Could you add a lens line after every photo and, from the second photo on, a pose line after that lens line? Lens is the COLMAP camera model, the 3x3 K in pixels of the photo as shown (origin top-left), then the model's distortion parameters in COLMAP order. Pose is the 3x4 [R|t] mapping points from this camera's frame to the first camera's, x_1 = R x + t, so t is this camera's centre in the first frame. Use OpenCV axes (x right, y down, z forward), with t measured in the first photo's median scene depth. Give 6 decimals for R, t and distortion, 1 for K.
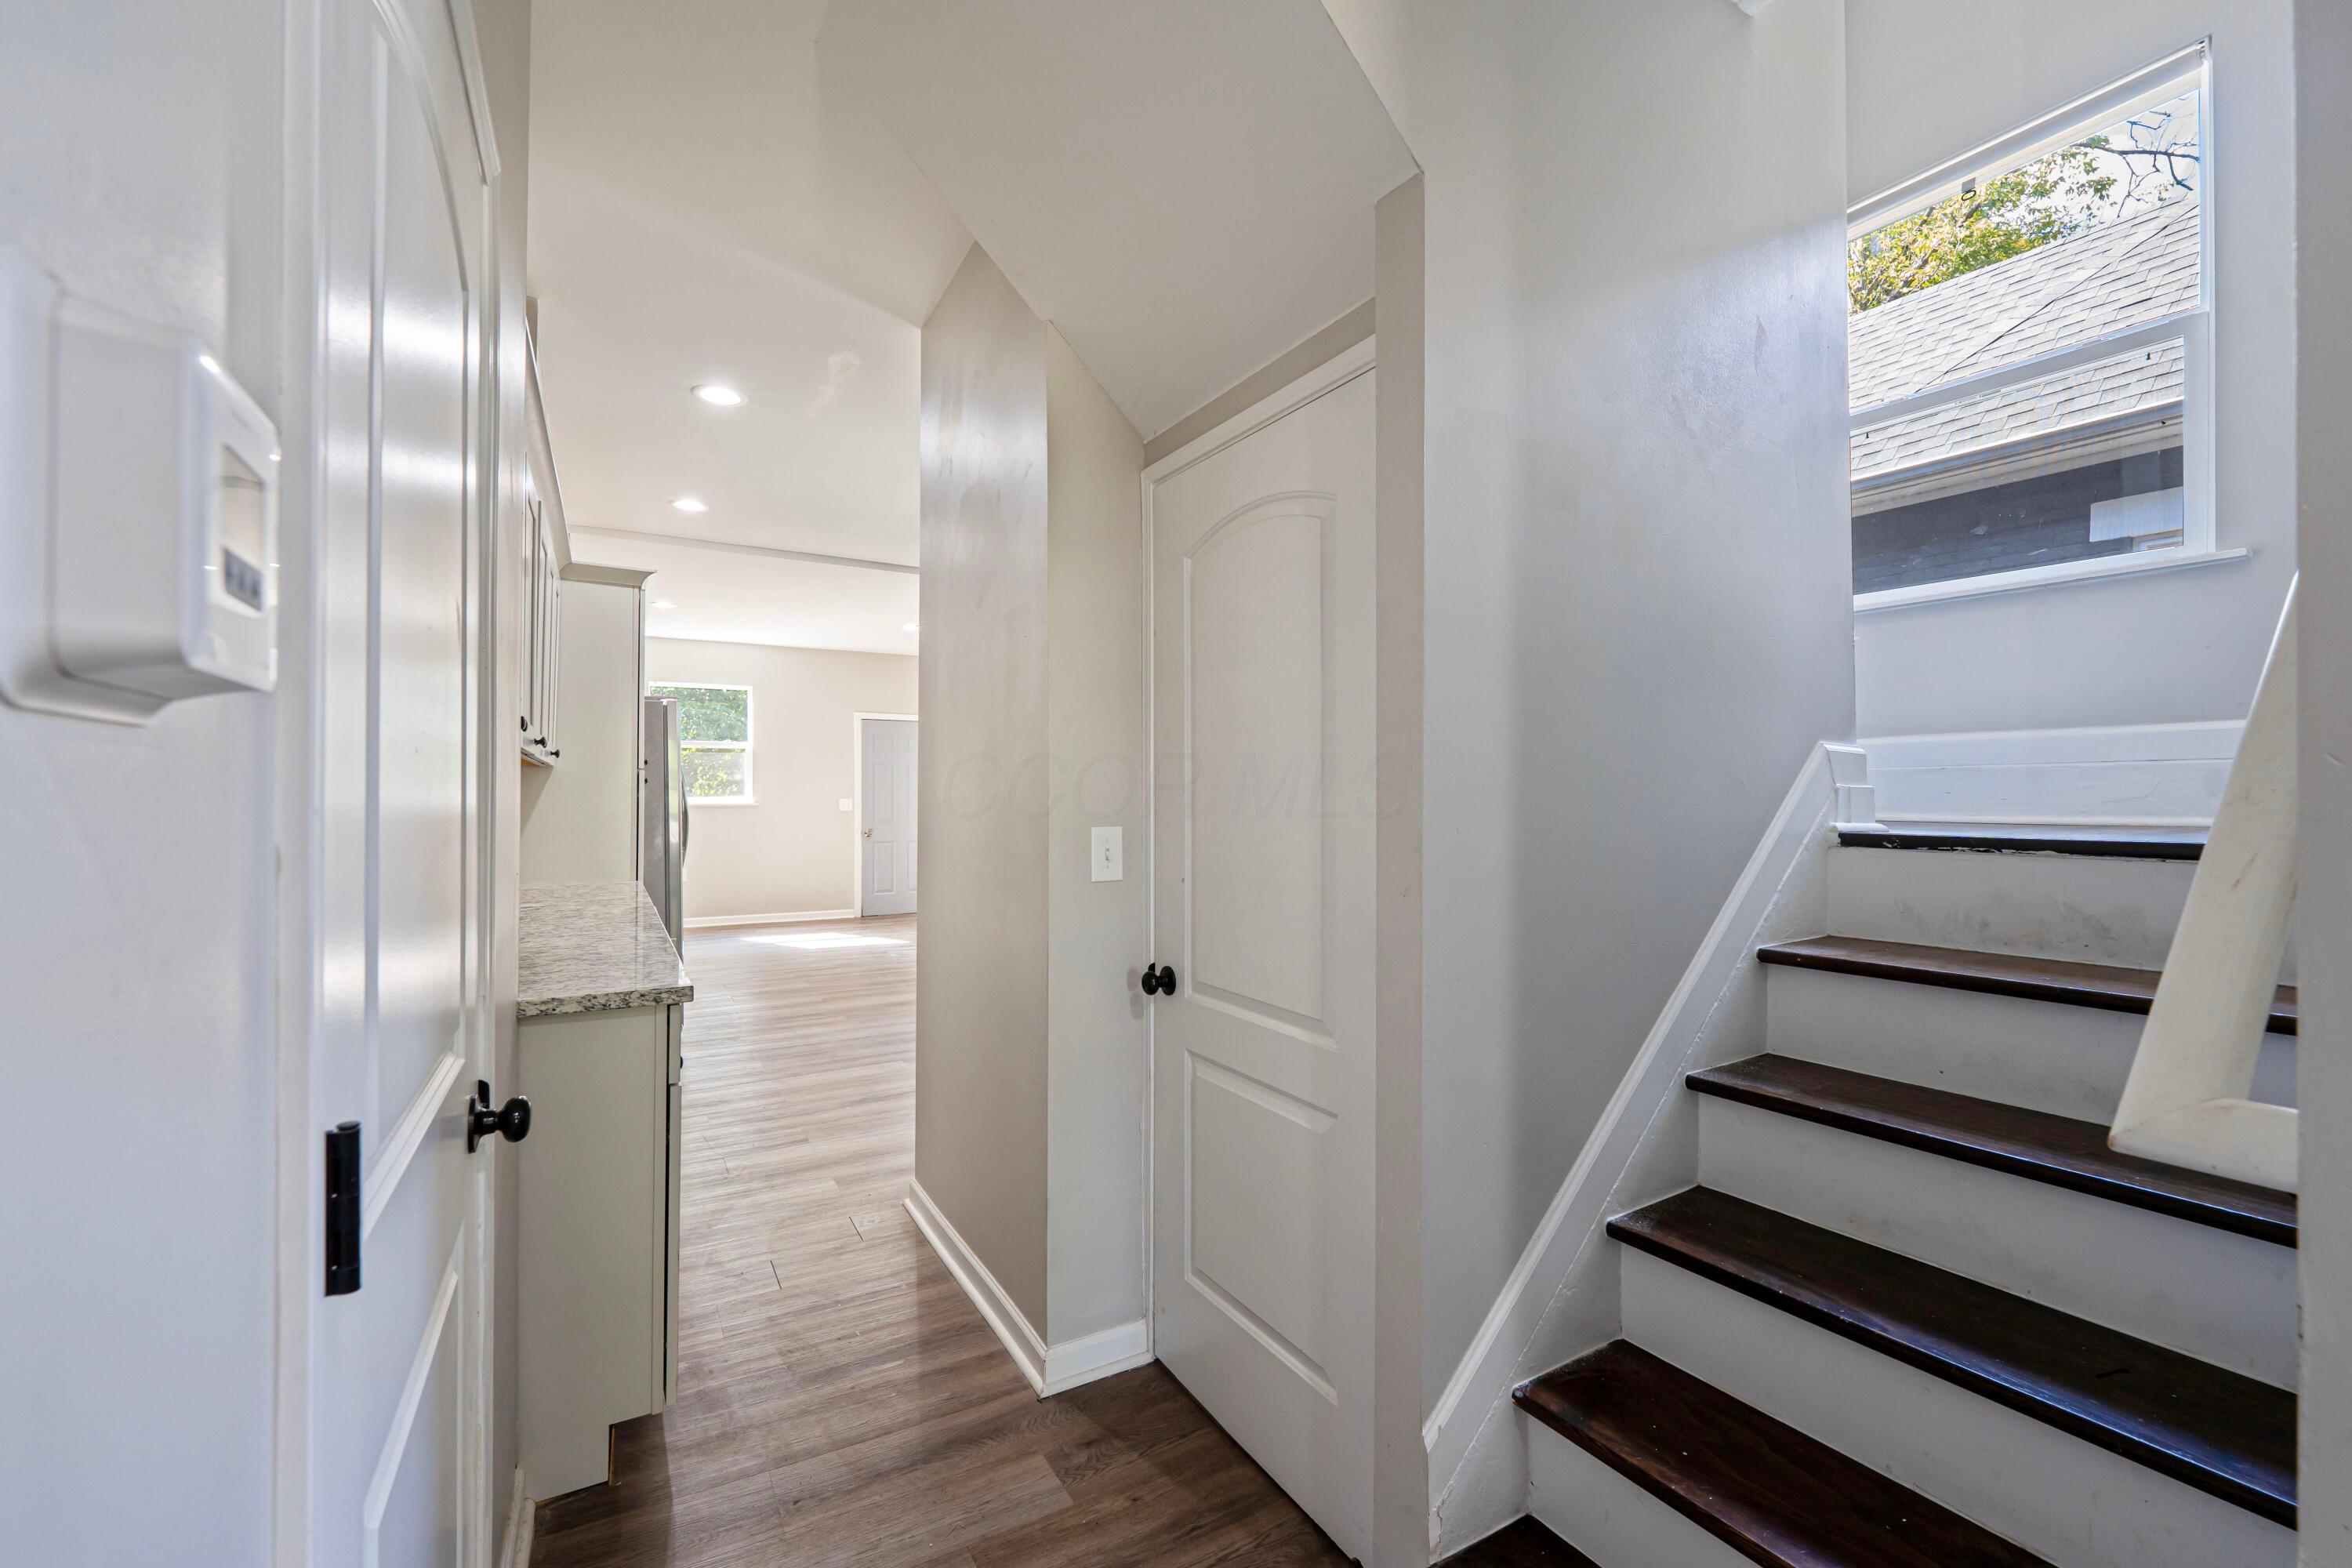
lens RADIAL K [[963.4, 0, 1185.4], [0, 963.4, 777.1], [0, 0, 1]] dist [-0.001052, 0.000274]
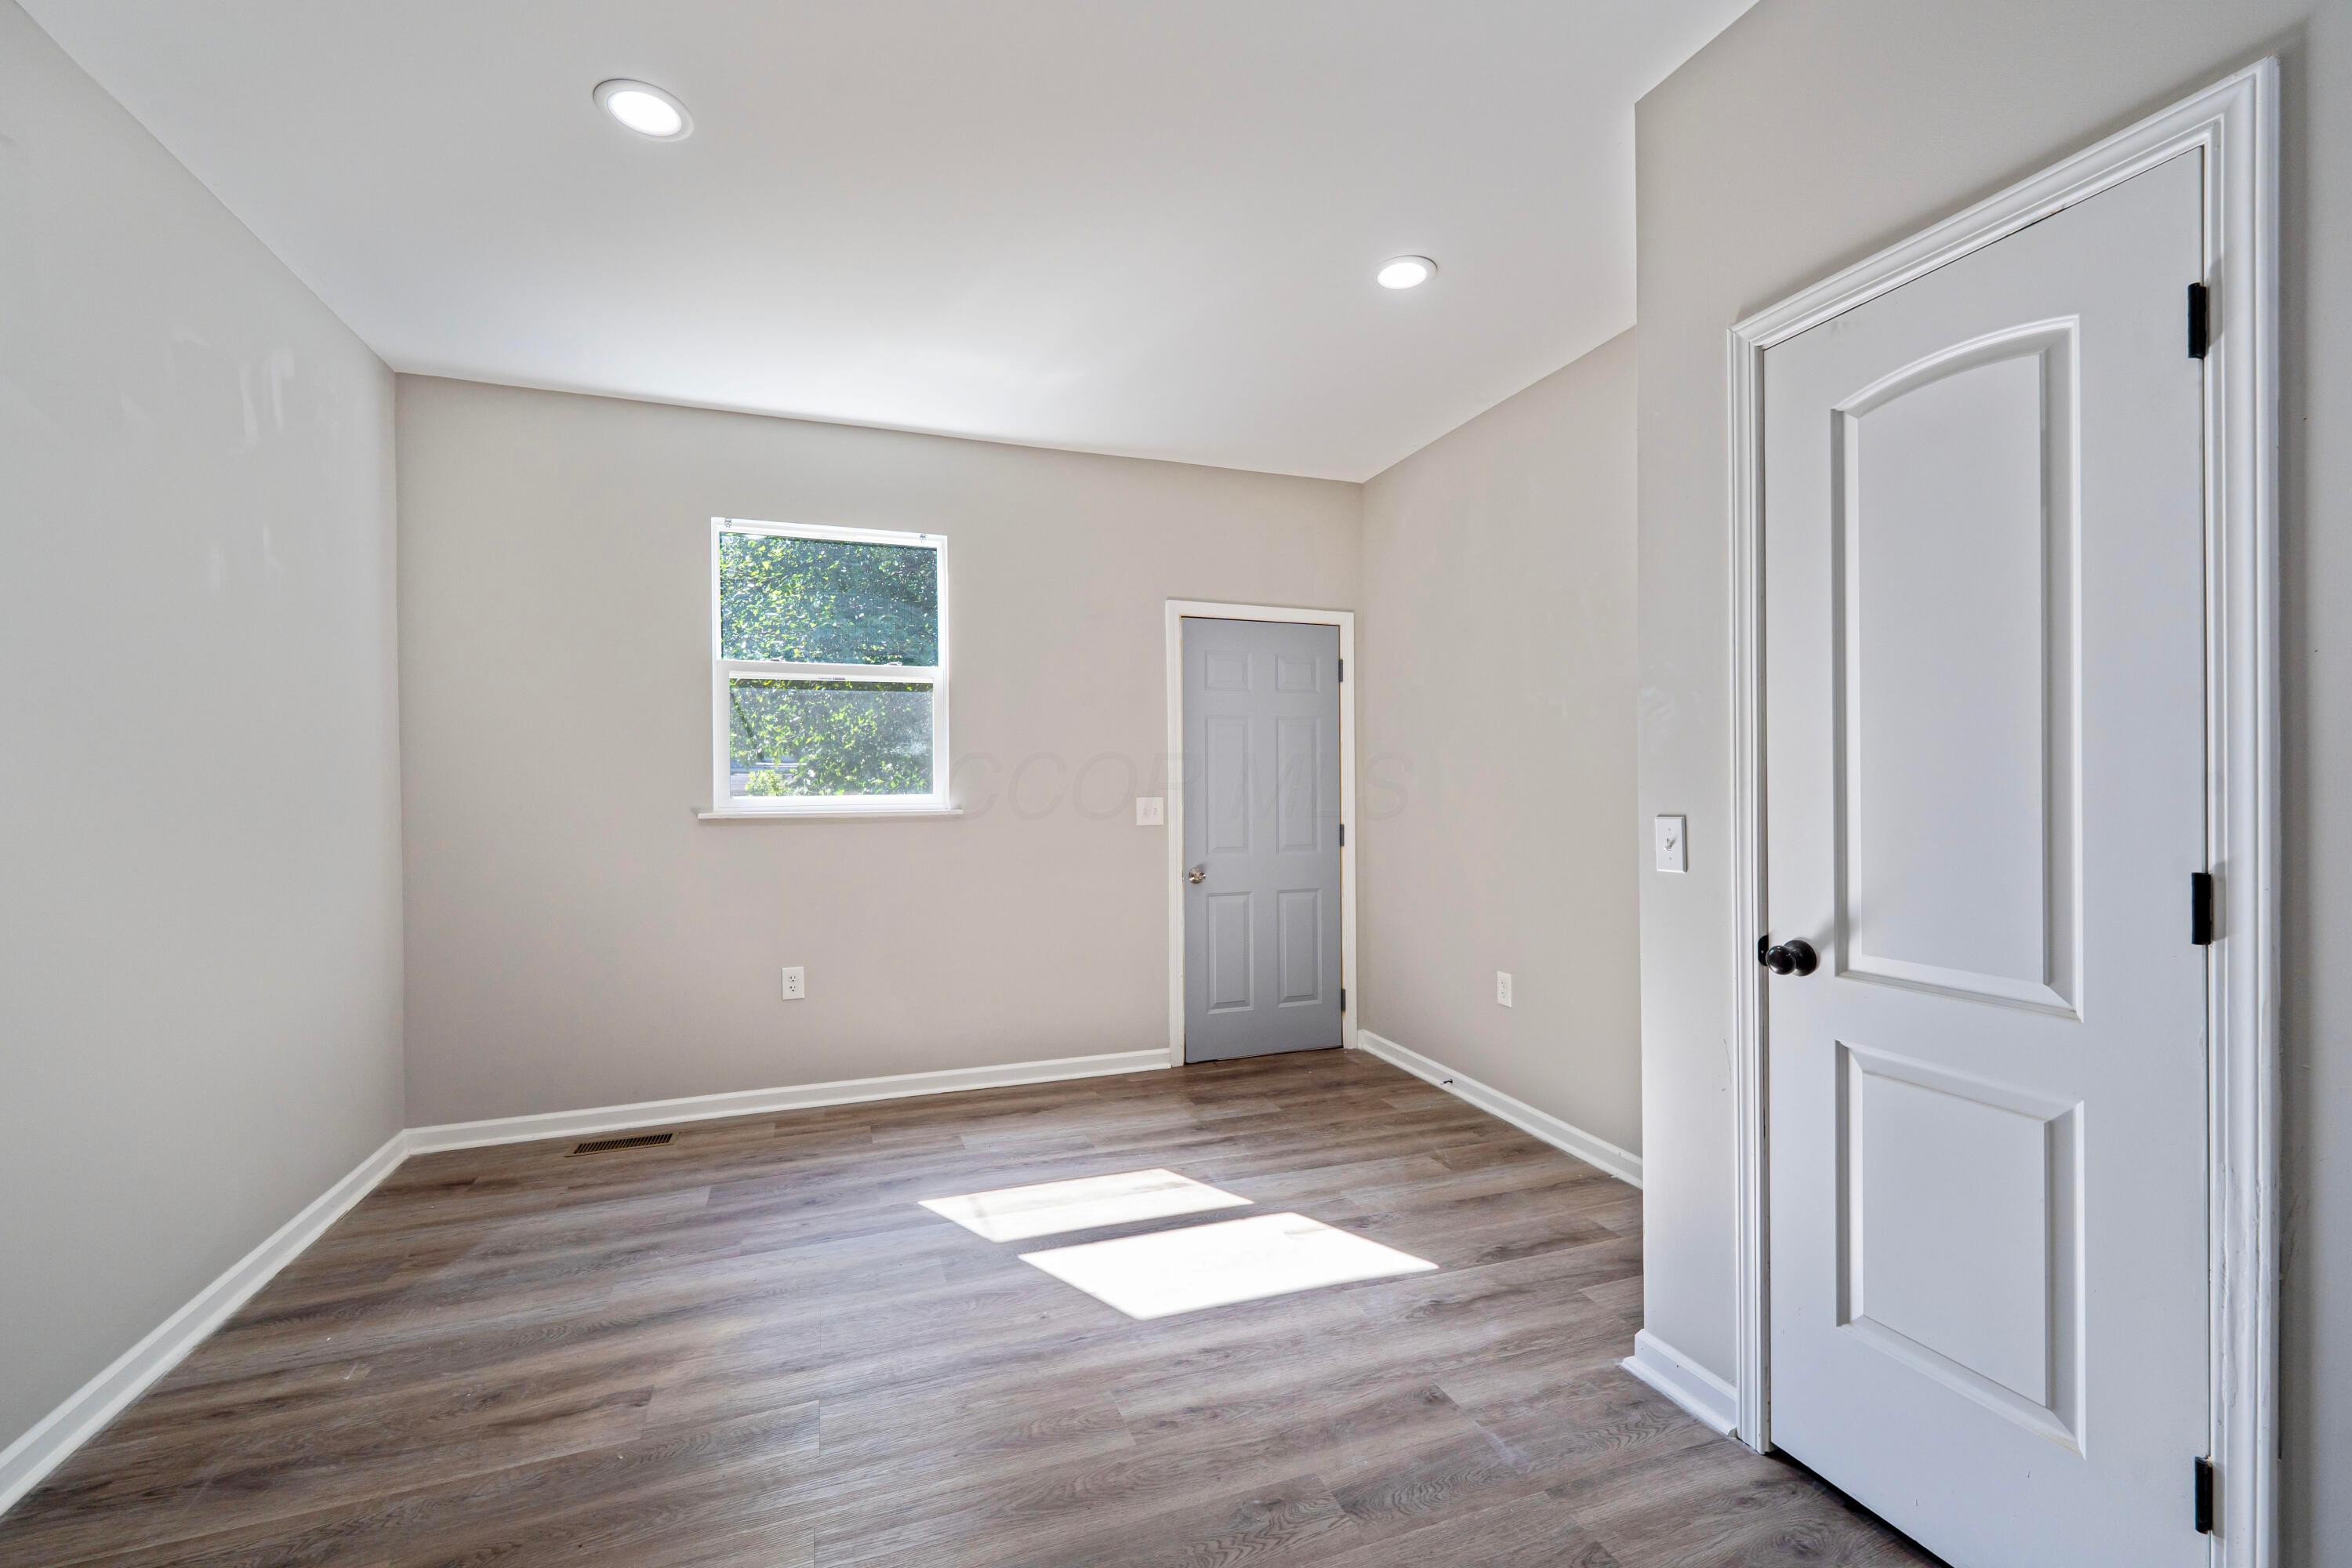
lens RADIAL K [[963.4, 0, 1161.5], [0, 963.4, 791.8], [0, 0, 1]] dist [-0.001052, 0.000274]
pose [[0.986972, -0.005666, -0.160792, -0.280462], [0.009059, 0.999751, 0.020372, 0.010973], [0.160637, -0.021563, 0.986778, 0.575421]]
